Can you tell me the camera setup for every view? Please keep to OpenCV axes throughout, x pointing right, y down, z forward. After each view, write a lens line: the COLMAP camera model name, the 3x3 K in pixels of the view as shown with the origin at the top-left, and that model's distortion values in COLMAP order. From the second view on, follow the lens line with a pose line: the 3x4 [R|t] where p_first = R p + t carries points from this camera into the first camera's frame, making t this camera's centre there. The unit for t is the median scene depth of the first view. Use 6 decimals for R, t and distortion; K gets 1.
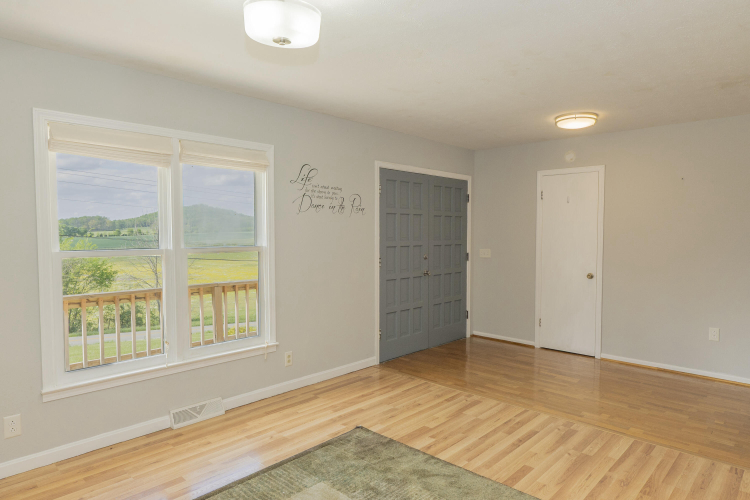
lens RADIAL K [[457.1, 0, 378.8], [0, 457.1, 253.7], [0, 0, 1]] dist [-0.004325, -0.001188]
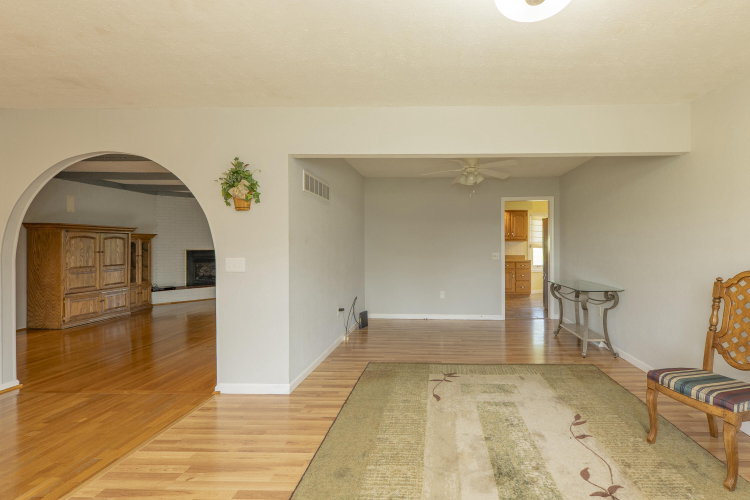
lens RADIAL K [[350.2, 0, 430.6], [0, 350.2, 247.6], [0, 0, 1]] dist [0.001327, 0.000700]
pose [[-0.671719, -0.009236, 0.740748, -0.254684], [0.032206, 0.998613, 0.041656, -0.009540], [-0.740105, 0.051838, -0.670490, 0.723235]]
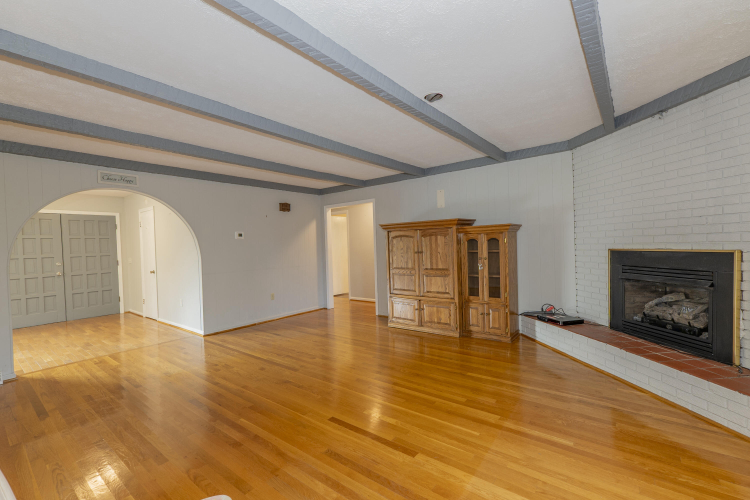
lens RADIAL K [[330.5, 0, 371.9], [0, 330.5, 252.3], [0, 0, 1]] dist [0.001023, 0.000212]
pose [[0.995401, -0.034315, 0.089444, 1.377190], [0.036857, 0.998958, -0.026914, 0.046609], [-0.088427, 0.030087, 0.995628, -0.335723]]
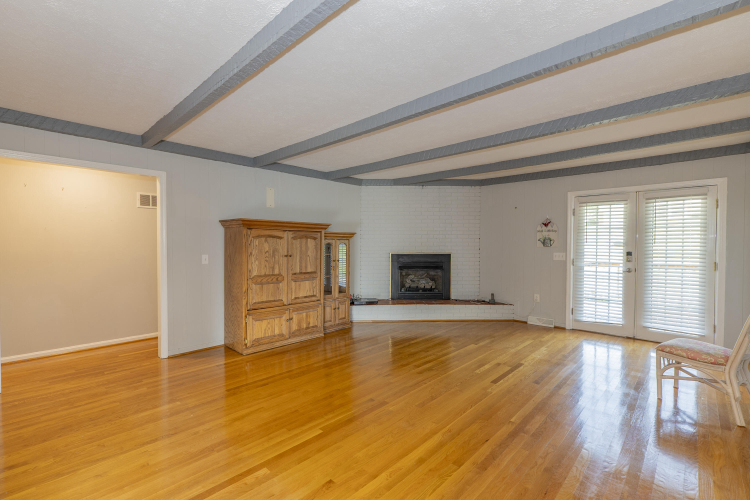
lens RADIAL K [[336.6, 0, 379.5], [0, 336.6, 250.2], [0, 0, 1]] dist [0.001037, 0.000093]
pose [[-0.008968, -0.014258, 0.999858, 0.615616], [0.044684, 0.998894, 0.014645, 0.003310], [-0.998961, 0.044809, -0.008321, 0.492211]]
